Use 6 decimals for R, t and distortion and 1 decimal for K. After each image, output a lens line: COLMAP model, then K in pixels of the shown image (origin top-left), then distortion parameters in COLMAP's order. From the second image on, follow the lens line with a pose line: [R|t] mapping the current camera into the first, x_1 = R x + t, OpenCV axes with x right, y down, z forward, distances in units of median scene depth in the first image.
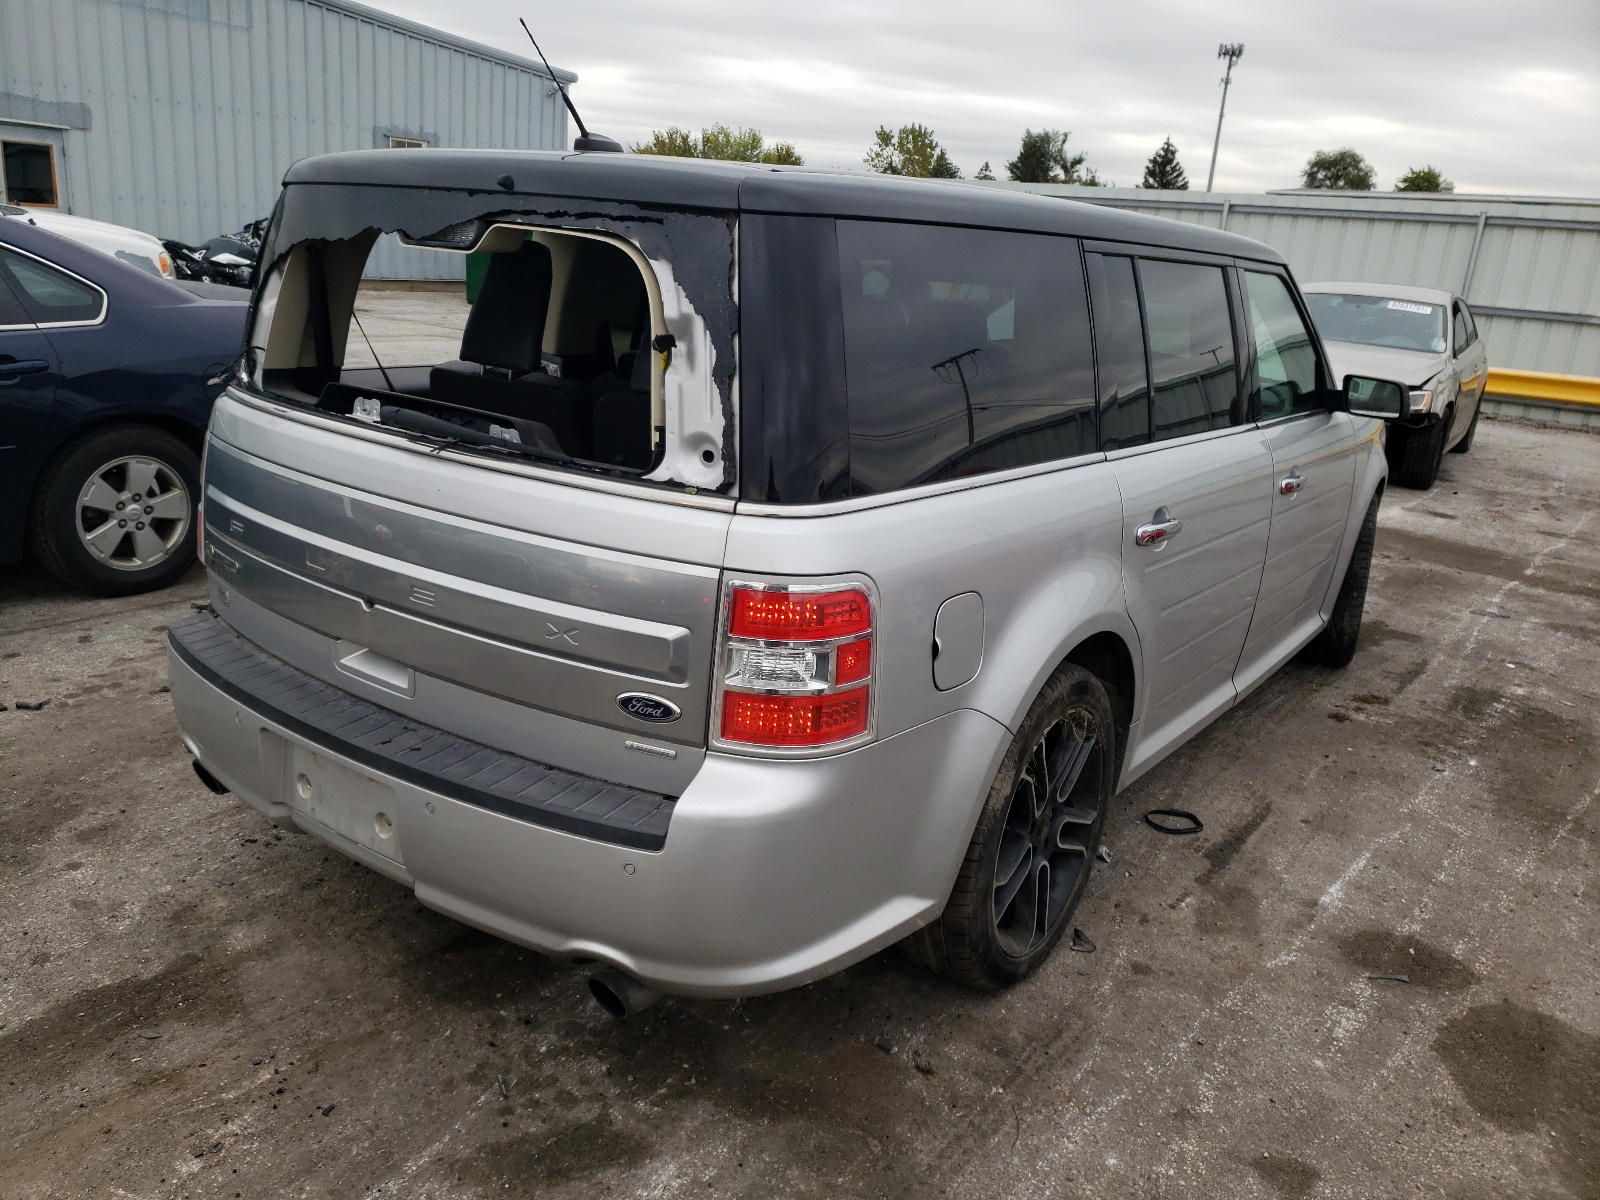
lens RADIAL K [[1248.5, 0, 800.0], [0, 1248.5, 600.0], [0, 0, 1]] dist [0.007793, 0.004861]
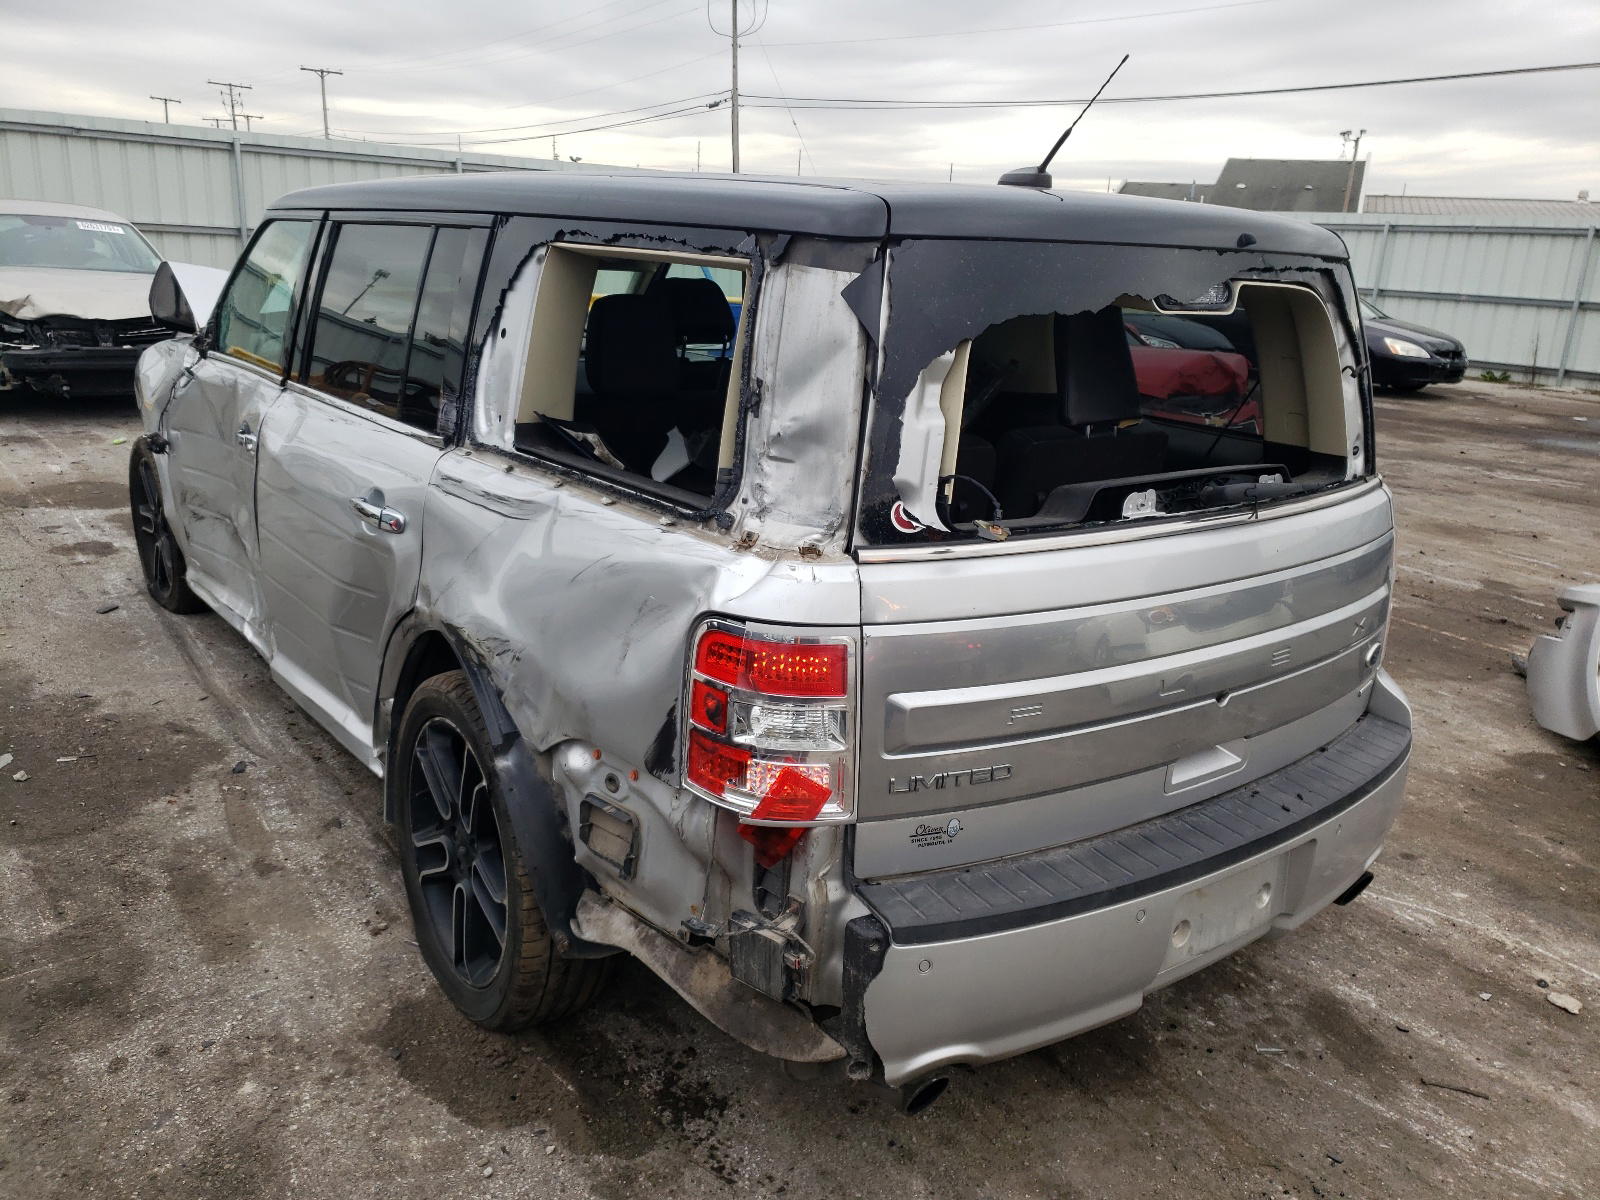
lens RADIAL K [[1232.8, 0, 799.5], [0, 1232.8, 553.3], [0, 0, 1]] dist [-0.037932, -0.001571]
pose [[0.361253, -0.303072, 0.881841, -1.228889], [0.249604, 0.942625, 0.221710, -0.378835], [-0.898440, 0.140017, 0.416174, 0.888156]]
